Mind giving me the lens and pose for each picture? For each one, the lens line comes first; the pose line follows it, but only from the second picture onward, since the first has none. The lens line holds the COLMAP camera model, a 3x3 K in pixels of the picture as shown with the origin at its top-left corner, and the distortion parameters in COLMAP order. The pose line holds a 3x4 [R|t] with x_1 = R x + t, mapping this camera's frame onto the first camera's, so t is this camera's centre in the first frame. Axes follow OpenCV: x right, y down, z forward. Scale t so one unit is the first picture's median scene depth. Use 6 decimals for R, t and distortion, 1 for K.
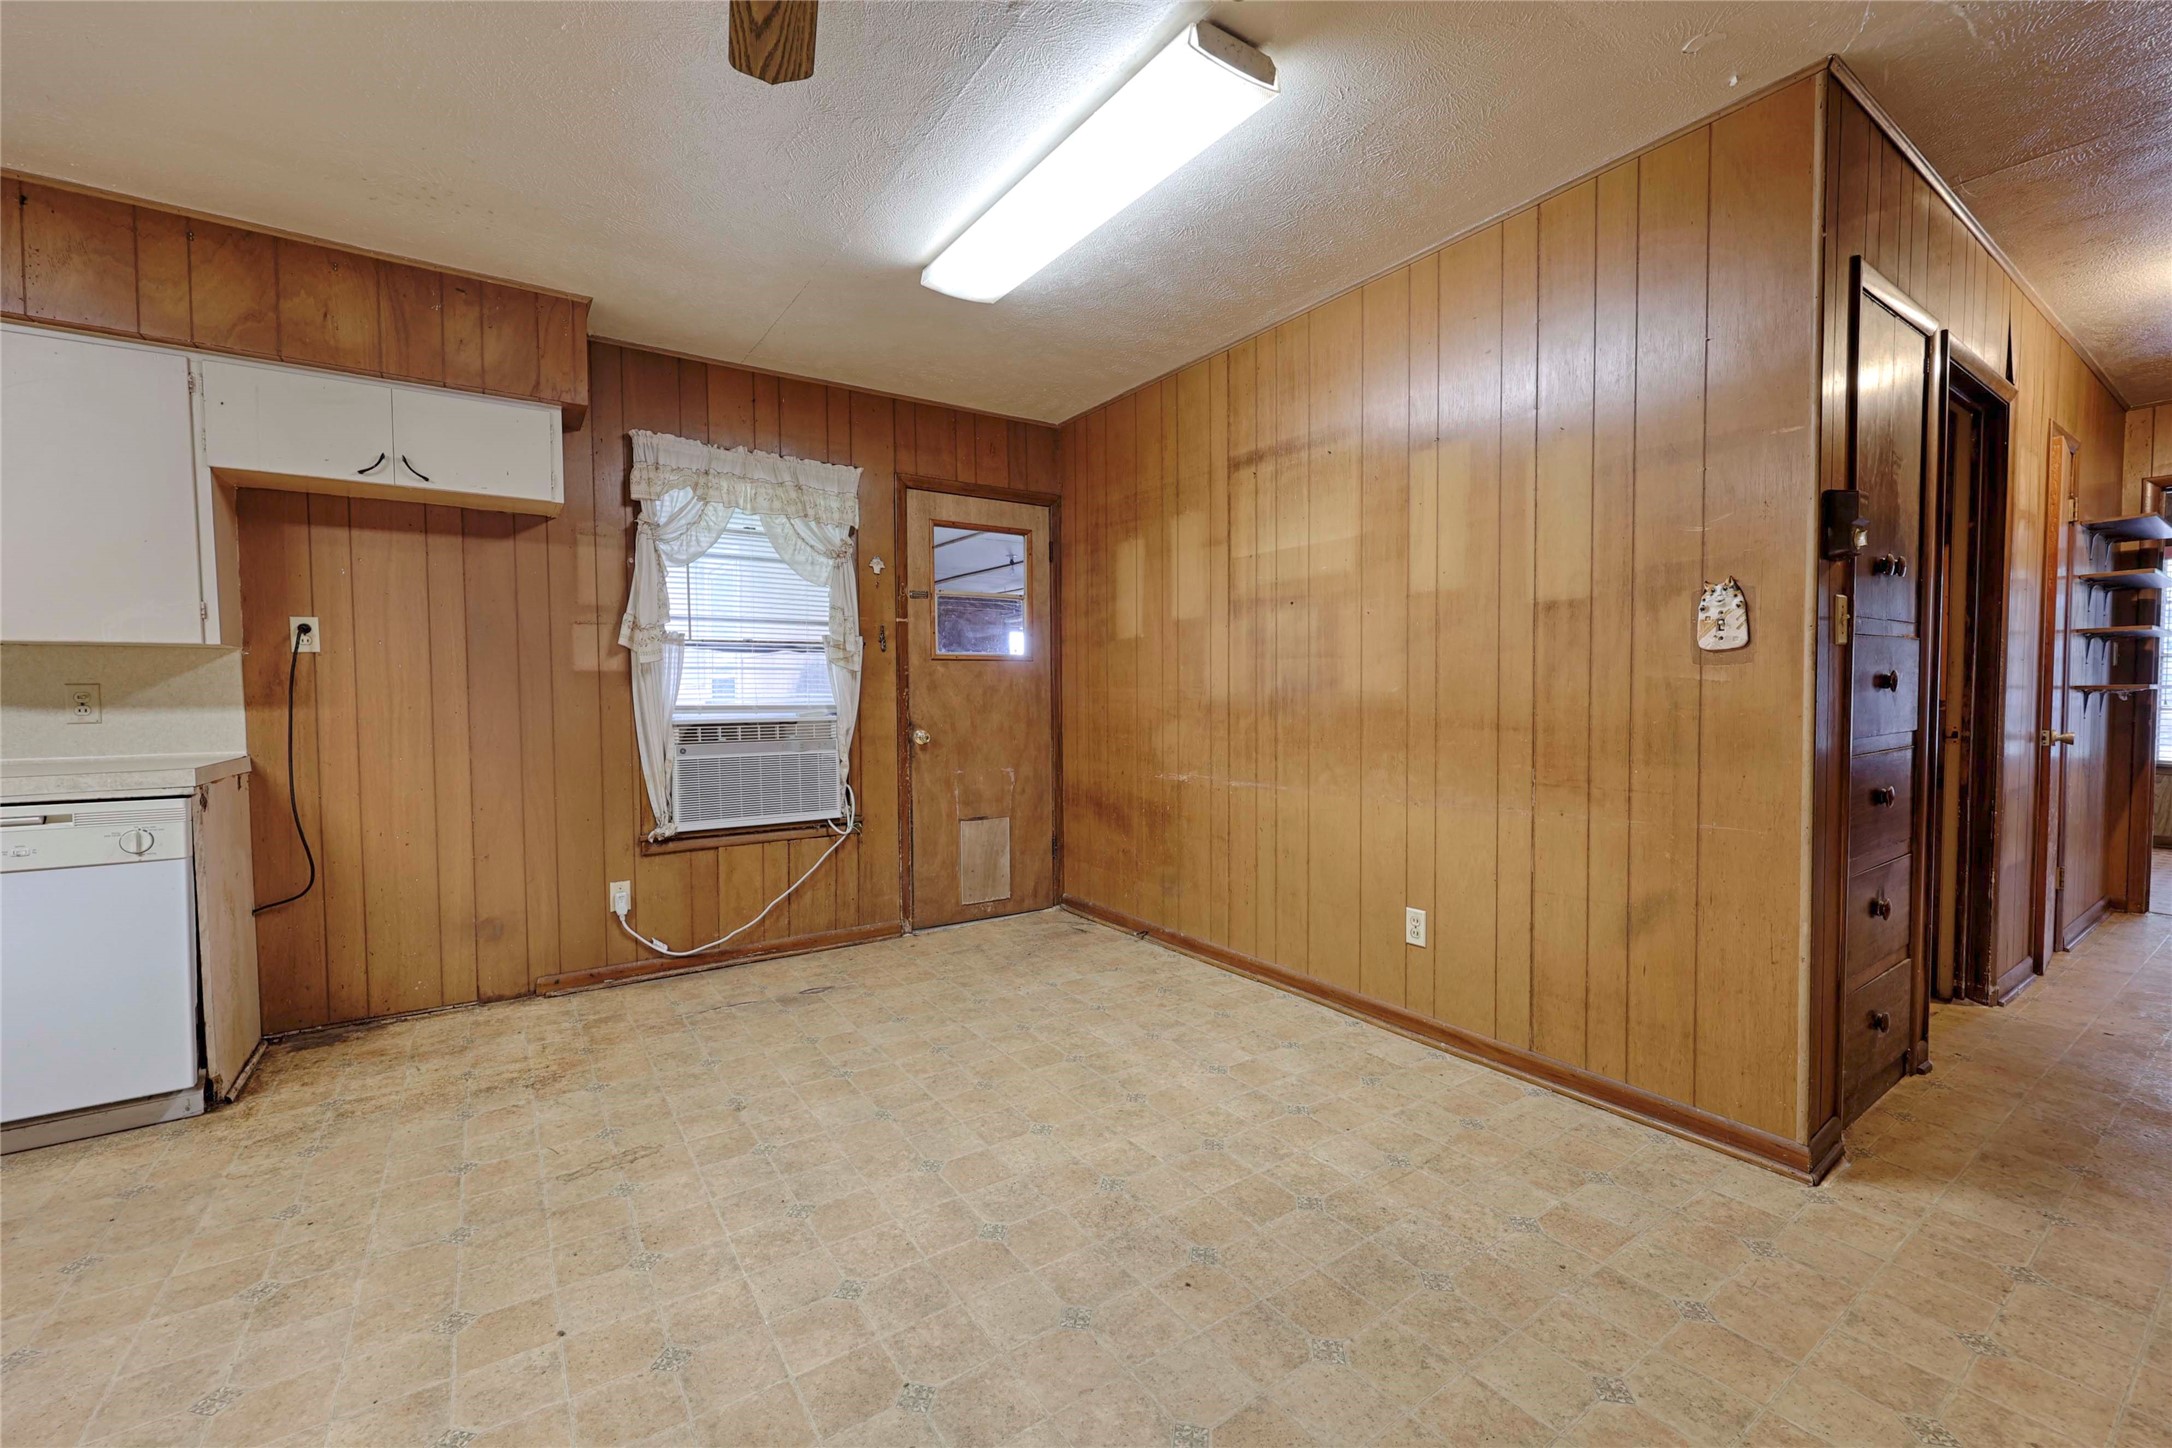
lens RADIAL K [[876.1, 0, 1079.6], [0, 876.1, 720.2], [0, 0, 1]] dist [-0.000109, 0.000751]
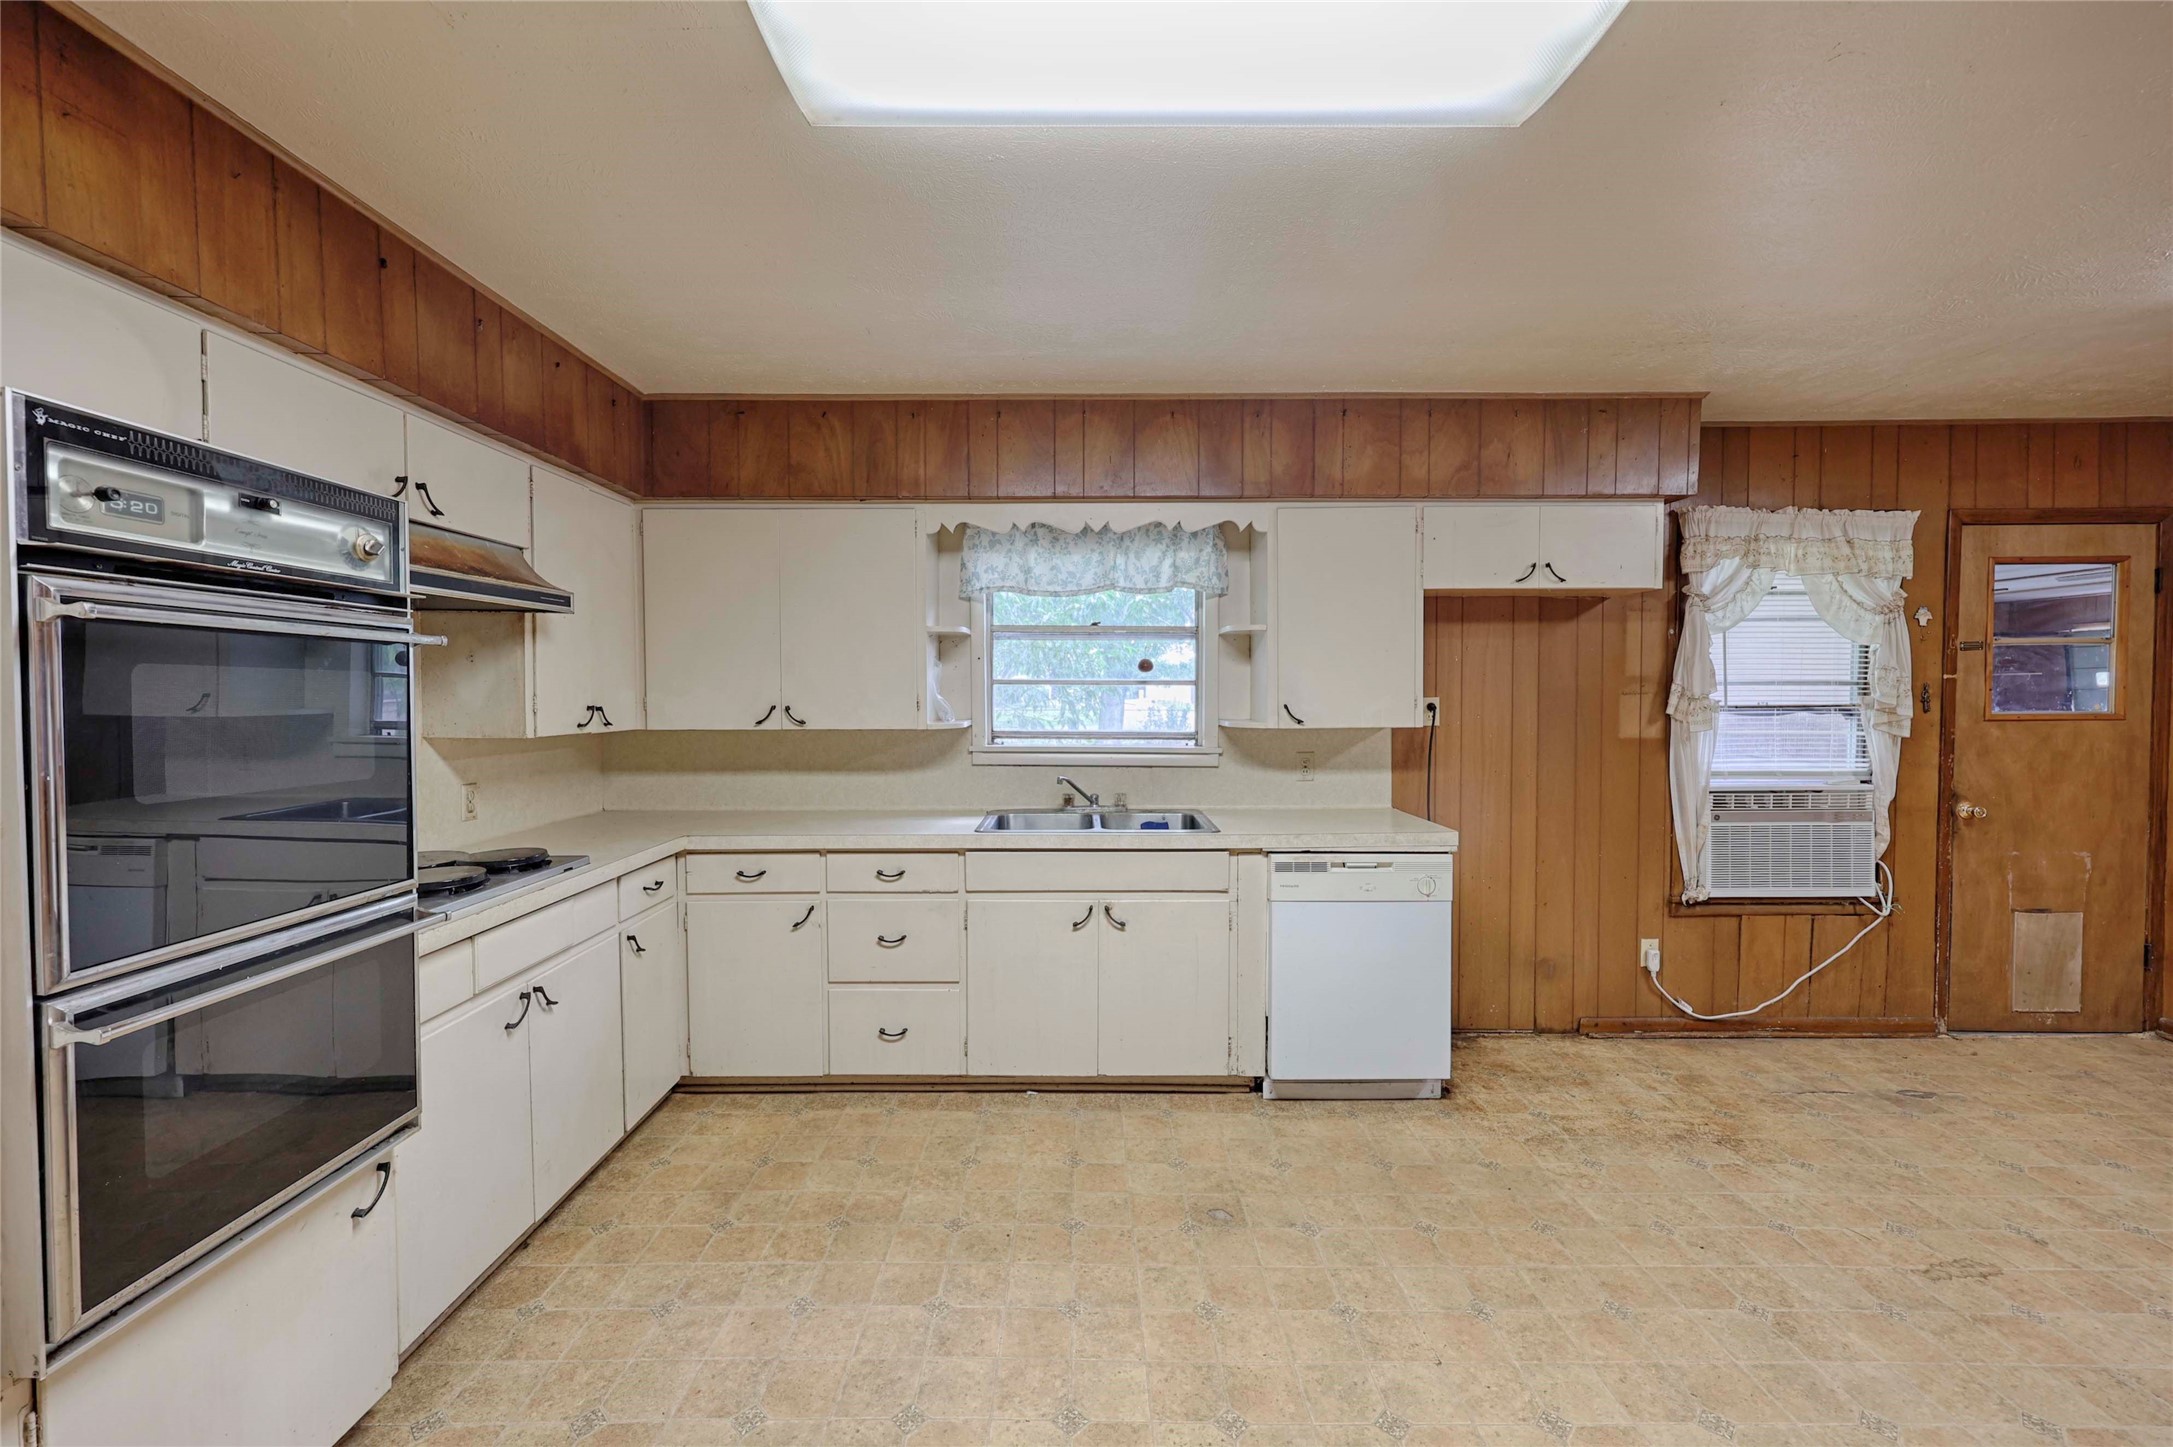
lens RADIAL K [[876.5, 0, 1083.7], [0, 876.5, 720.0], [0, 0, 1]] dist [-0.000109, 0.000751]
pose [[0.826504, 0.018578, -0.562624, -0.492747], [-0.018439, 0.999812, 0.005927, -0.069958], [0.562628, 0.005476, 0.826692, -0.244079]]
